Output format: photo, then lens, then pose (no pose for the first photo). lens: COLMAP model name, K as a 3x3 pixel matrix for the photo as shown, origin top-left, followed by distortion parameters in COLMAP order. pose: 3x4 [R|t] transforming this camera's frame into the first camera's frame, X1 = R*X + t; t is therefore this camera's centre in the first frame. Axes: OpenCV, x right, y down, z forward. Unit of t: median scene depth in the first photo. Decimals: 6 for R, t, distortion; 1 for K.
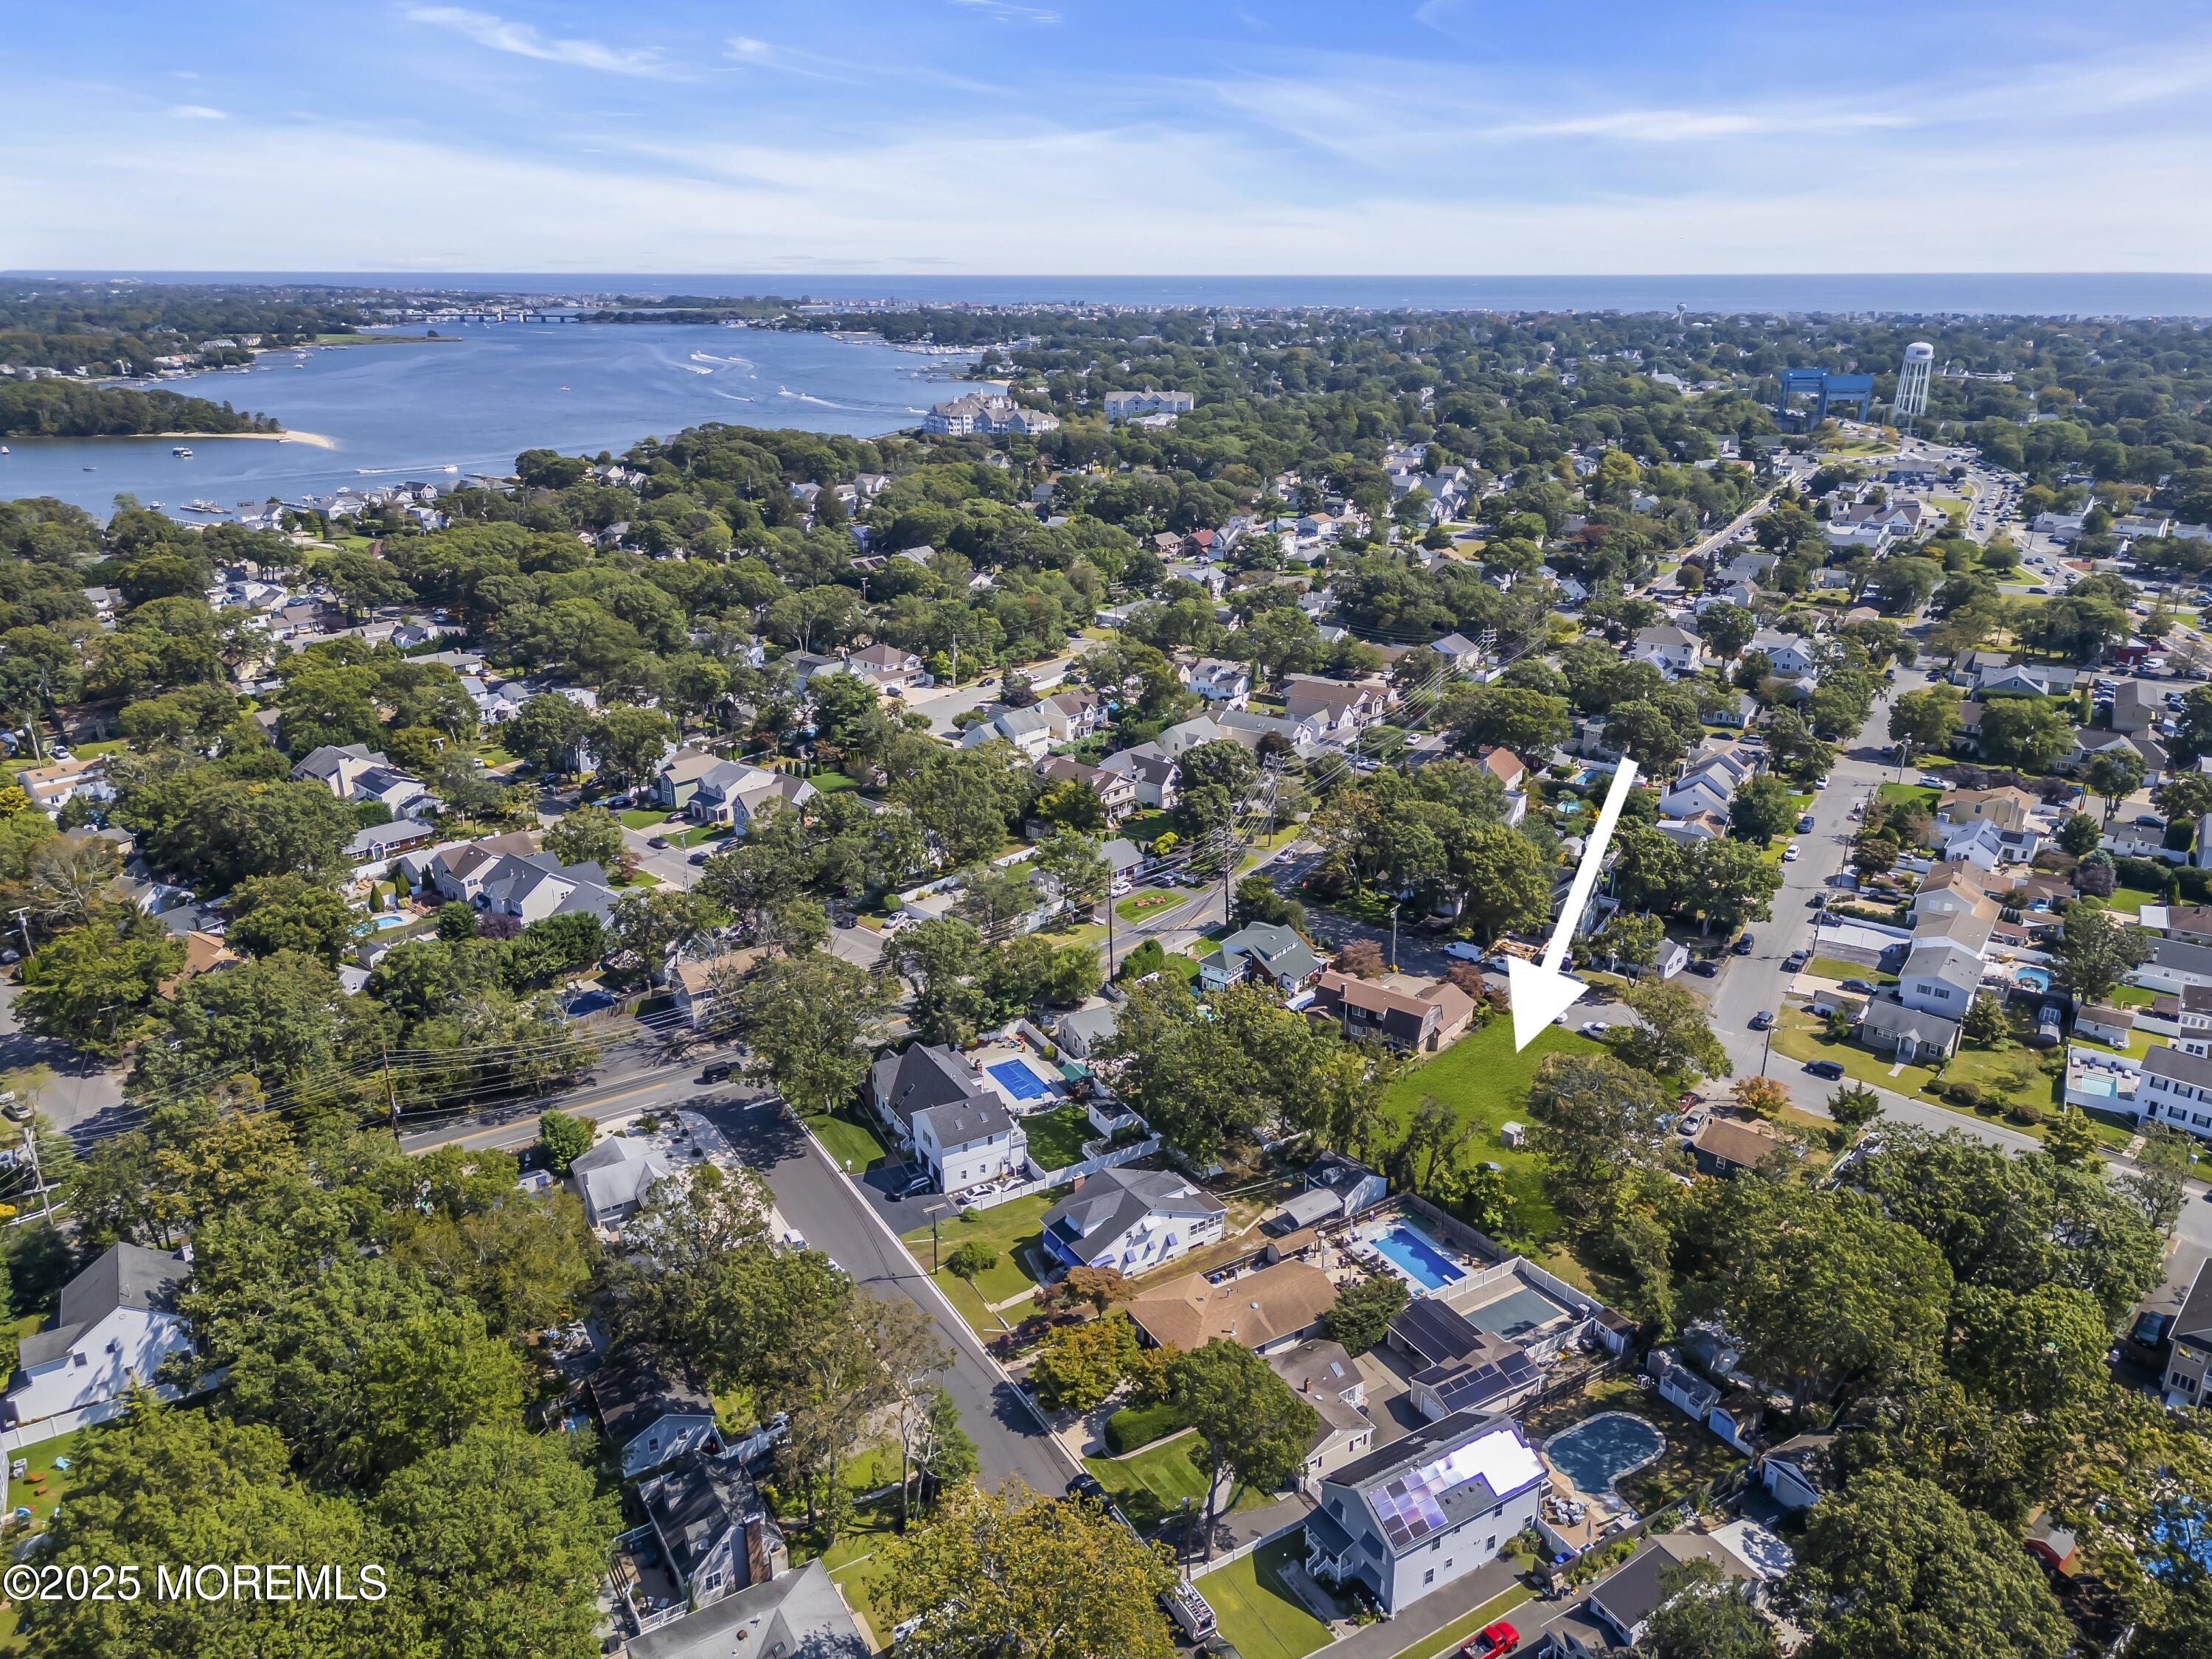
lens RADIAL K [[1551.1, 0, 1120.9], [0, 1551.1, 829.8], [0, 0, 1]] dist [0.068255, -0.066048]
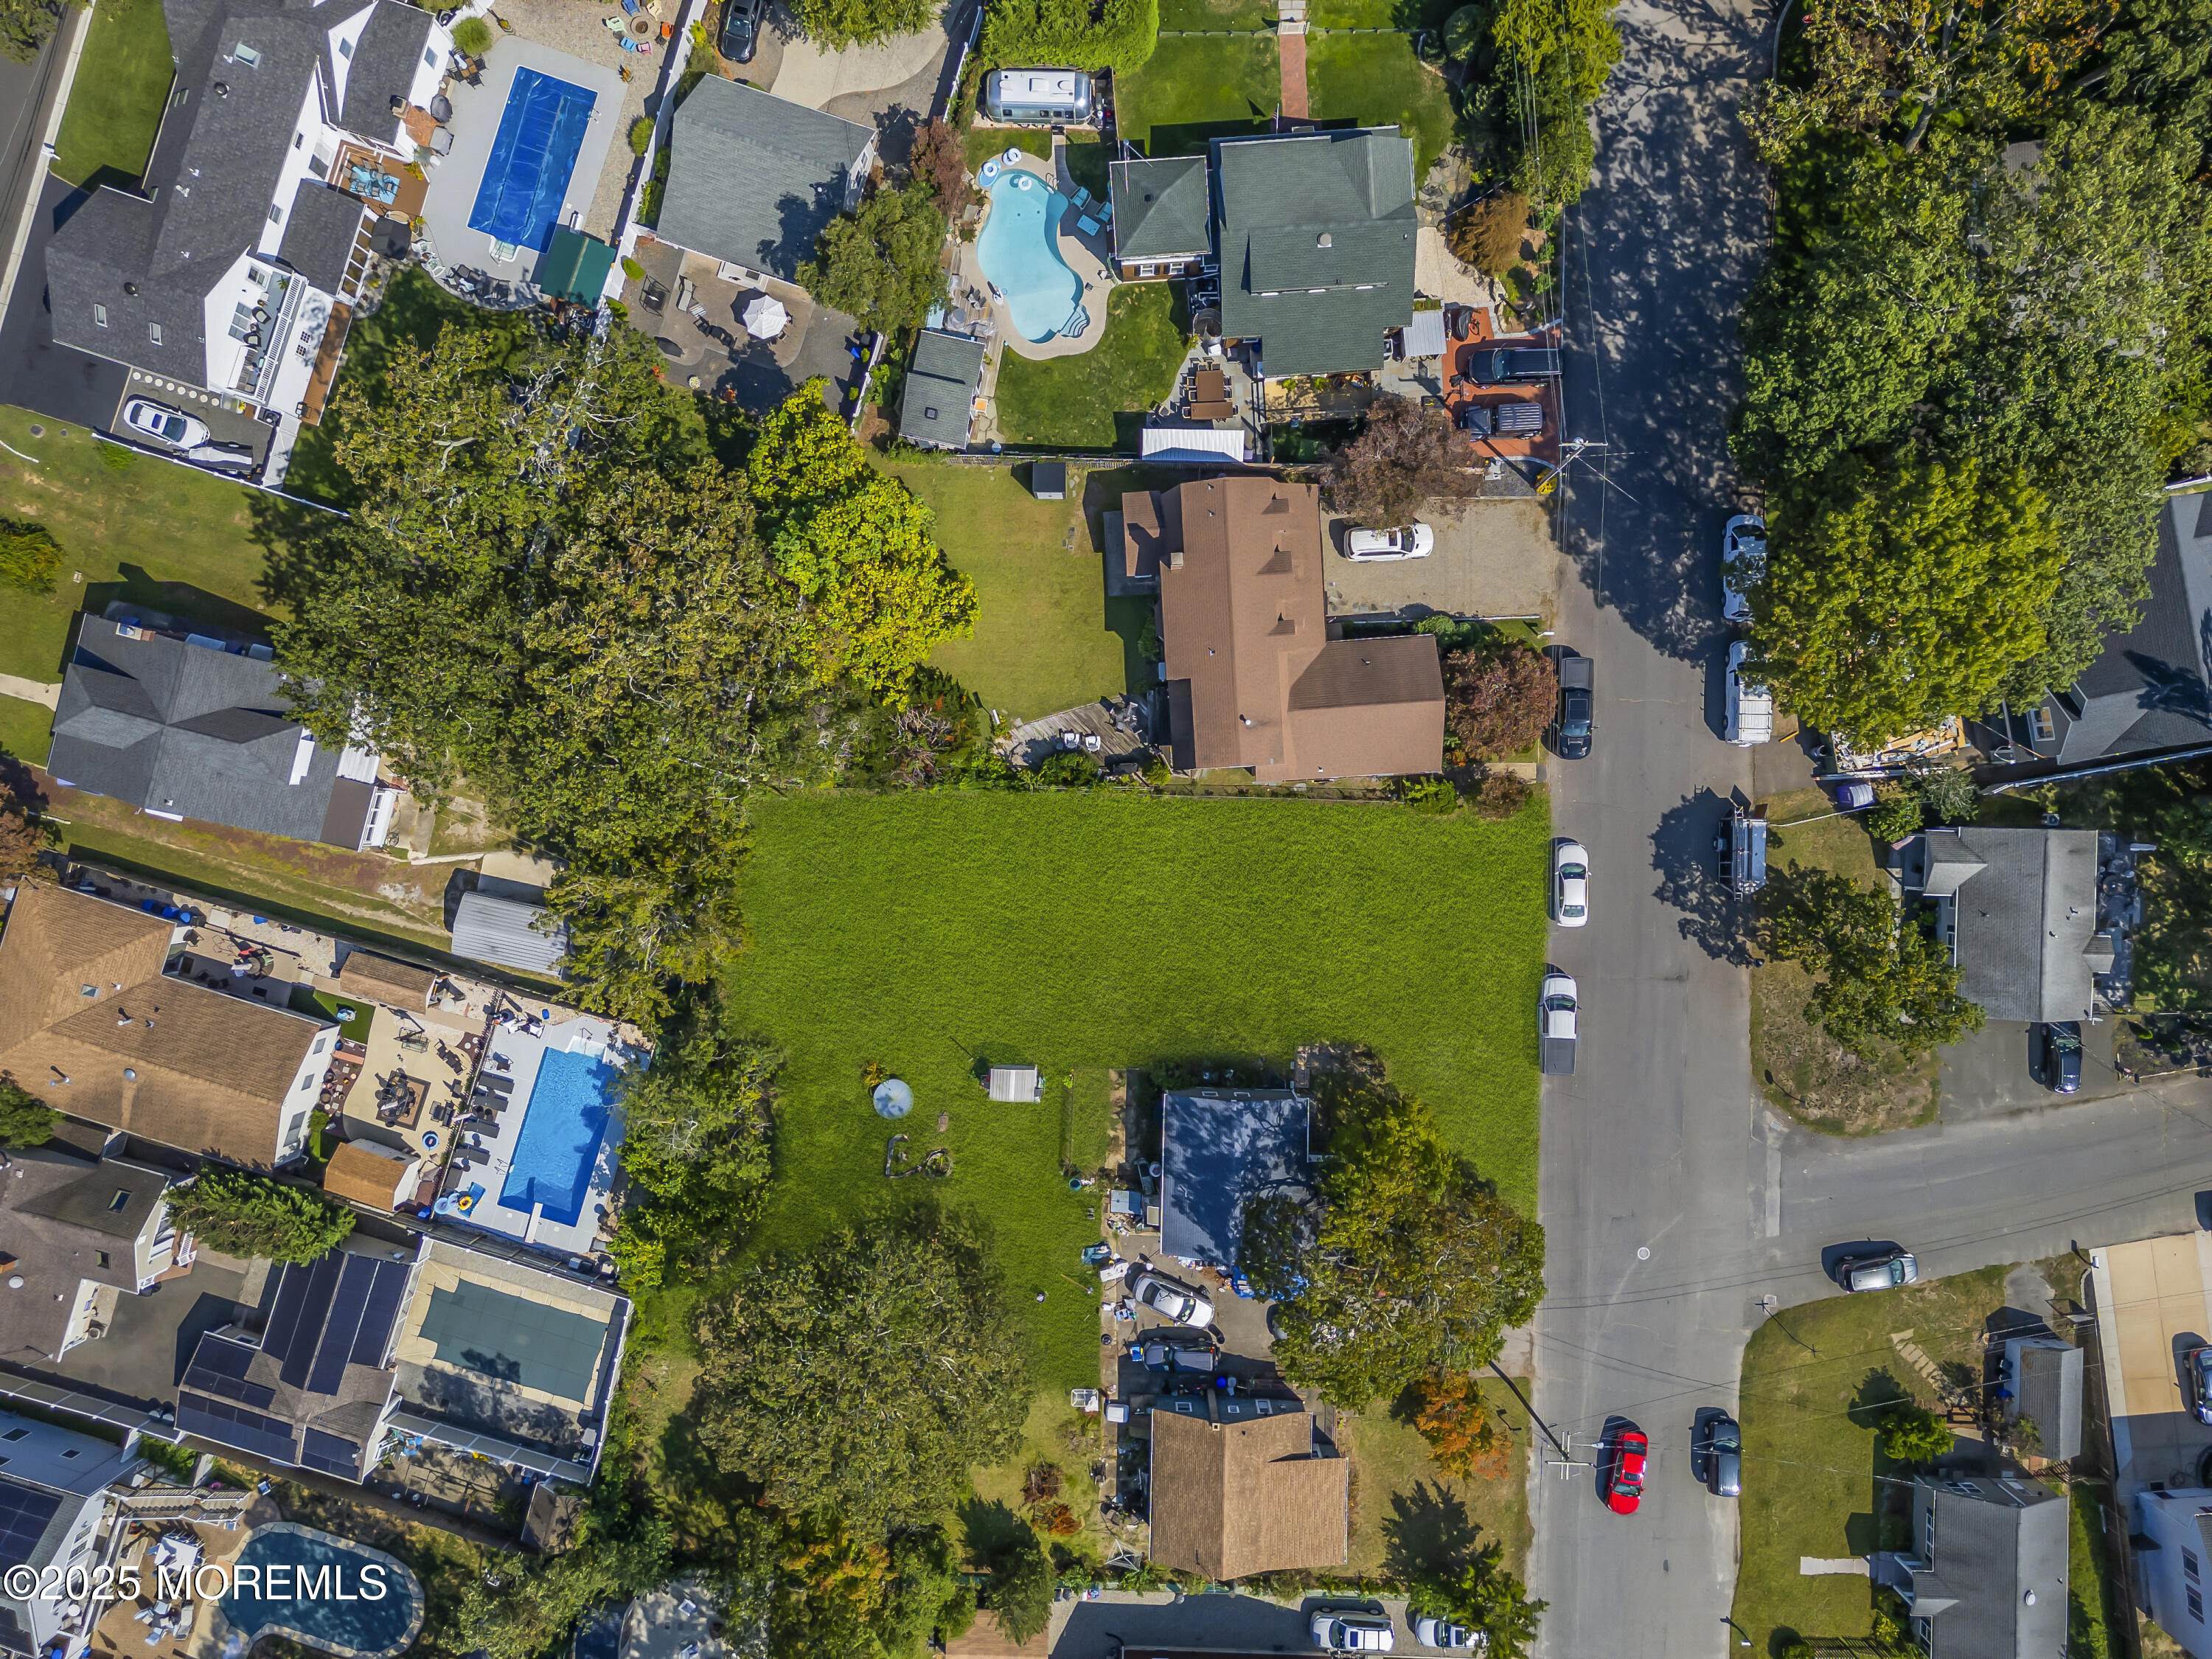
lens RADIAL K [[1551.1, 0, 1120.9], [0, 1551.1, 829.8], [0, 0, 1]] dist [0.068255, -0.066048]
pose [[0.656365, 0.754378, 0.009909, 0.130776], [-0.249861, 0.204967, 0.946339, -0.190326], [0.711867, -0.623620, 0.323023, 0.577093]]
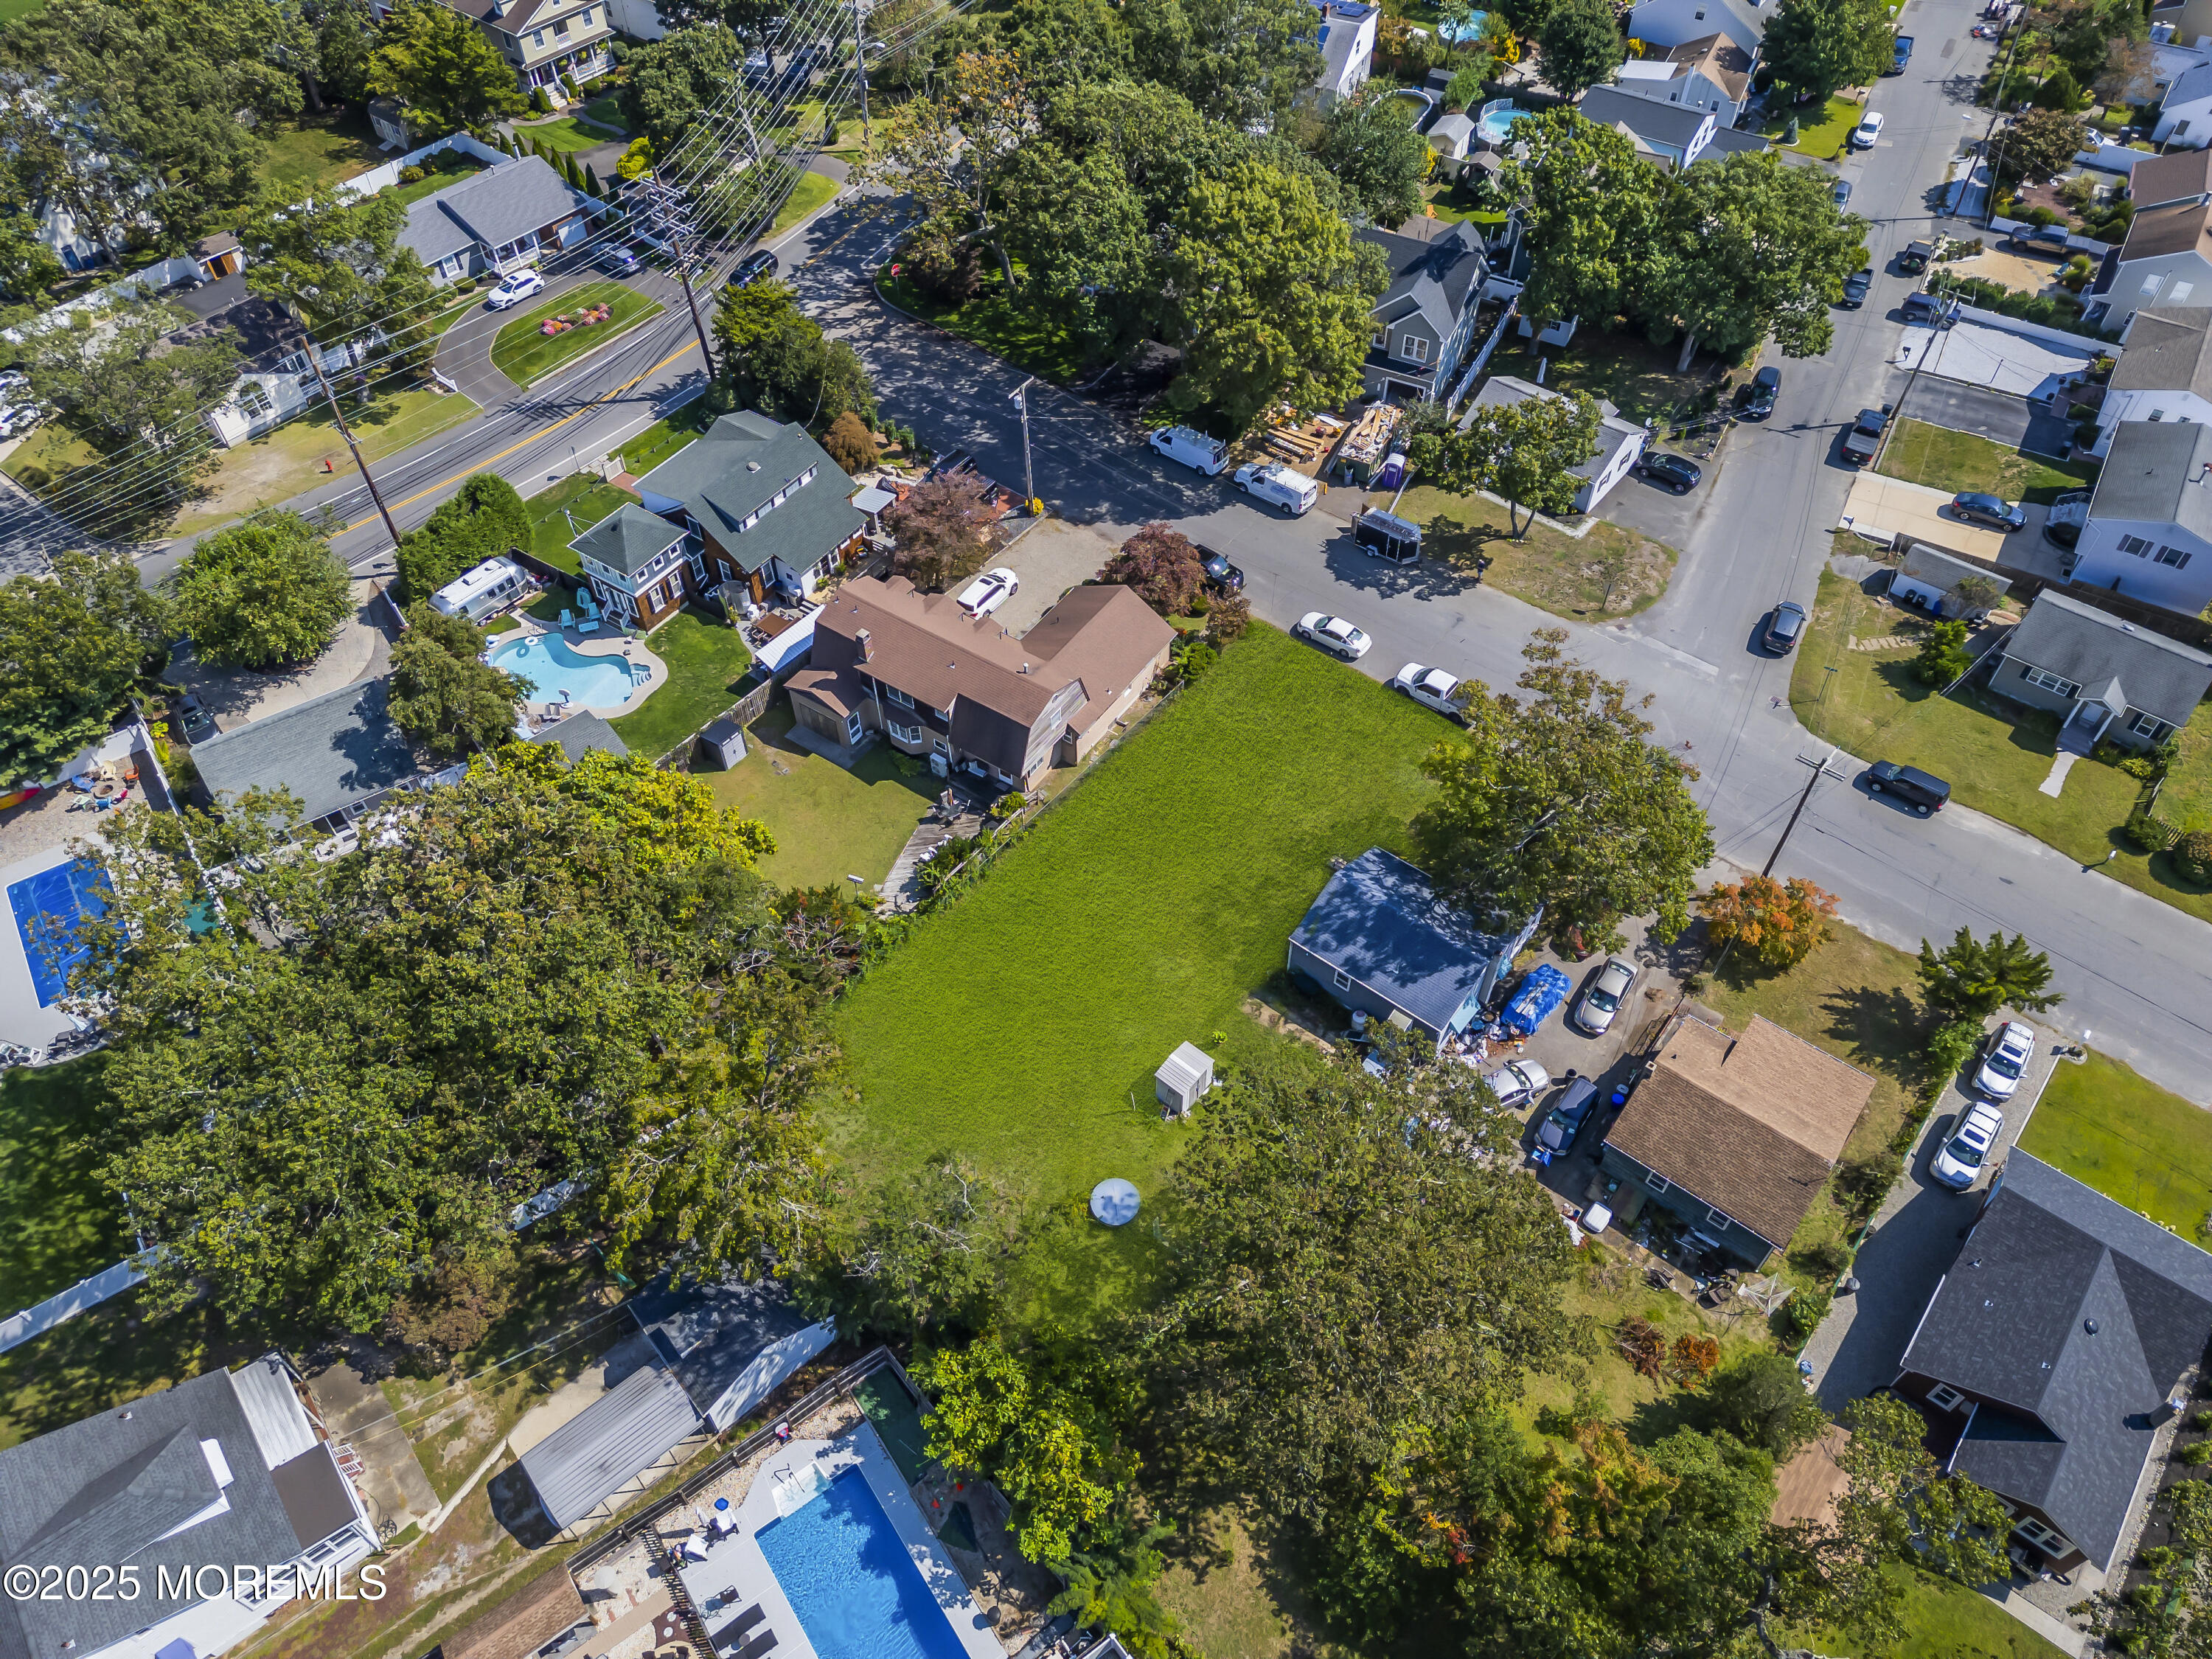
lens RADIAL K [[1551.1, 0, 1120.9], [0, 1551.1, 829.8], [0, 0, 1]] dist [0.068255, -0.066048]
pose [[0.997698, -0.051847, 0.043715, 0.137912], [0.023183, 0.866520, 0.498603, -0.047425], [-0.063731, -0.496442, 0.865727, 0.421924]]
